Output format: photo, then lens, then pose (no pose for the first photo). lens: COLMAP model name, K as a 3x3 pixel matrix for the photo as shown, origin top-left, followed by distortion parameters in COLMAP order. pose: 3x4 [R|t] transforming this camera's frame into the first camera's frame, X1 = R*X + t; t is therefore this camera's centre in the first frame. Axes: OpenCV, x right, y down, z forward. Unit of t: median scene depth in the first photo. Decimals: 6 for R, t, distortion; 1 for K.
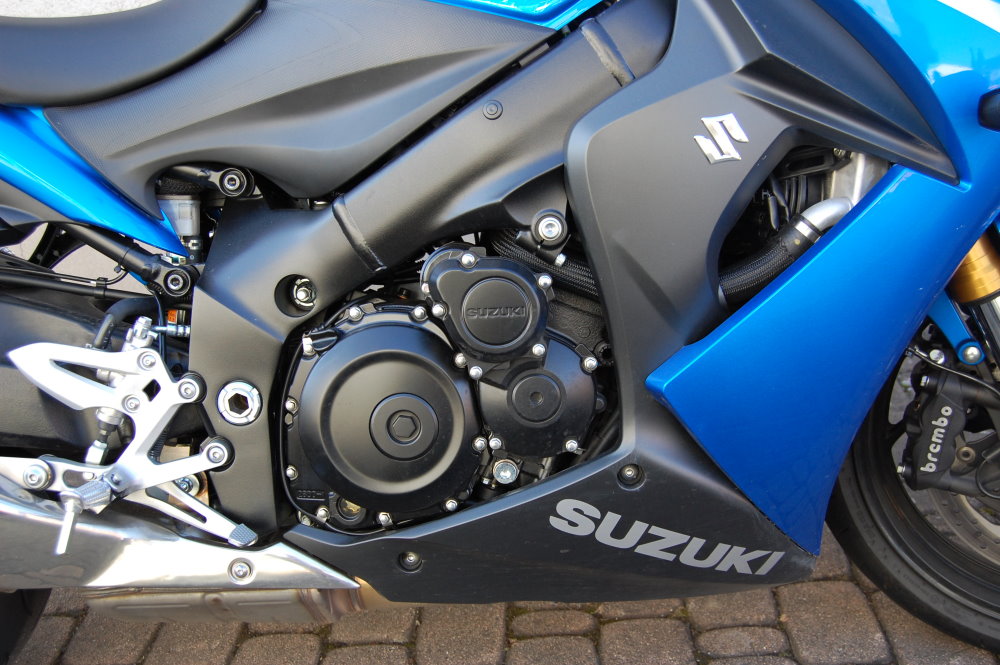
lens RADIAL K [[1009.0, 0, 502.4], [0, 1009.0, 335.2], [0, 0, 1]] dist [-0.075489, 0.000000]
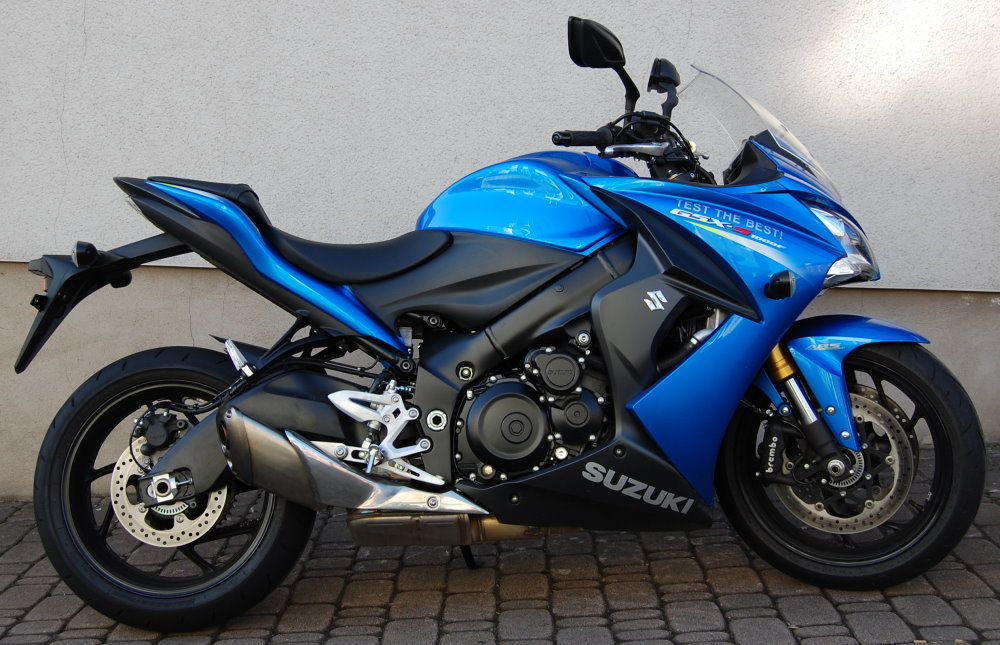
lens RADIAL K [[1141.5, 0, 498.7], [0, 1141.5, 321.7], [0, 0, 1]] dist [-0.103233, 0.000000]
pose [[0.999688, 0.019415, 0.015731, -0.174980], [-0.015033, 0.970146, -0.242055, 0.455467], [-0.019961, 0.241743, 0.970135, -1.429456]]
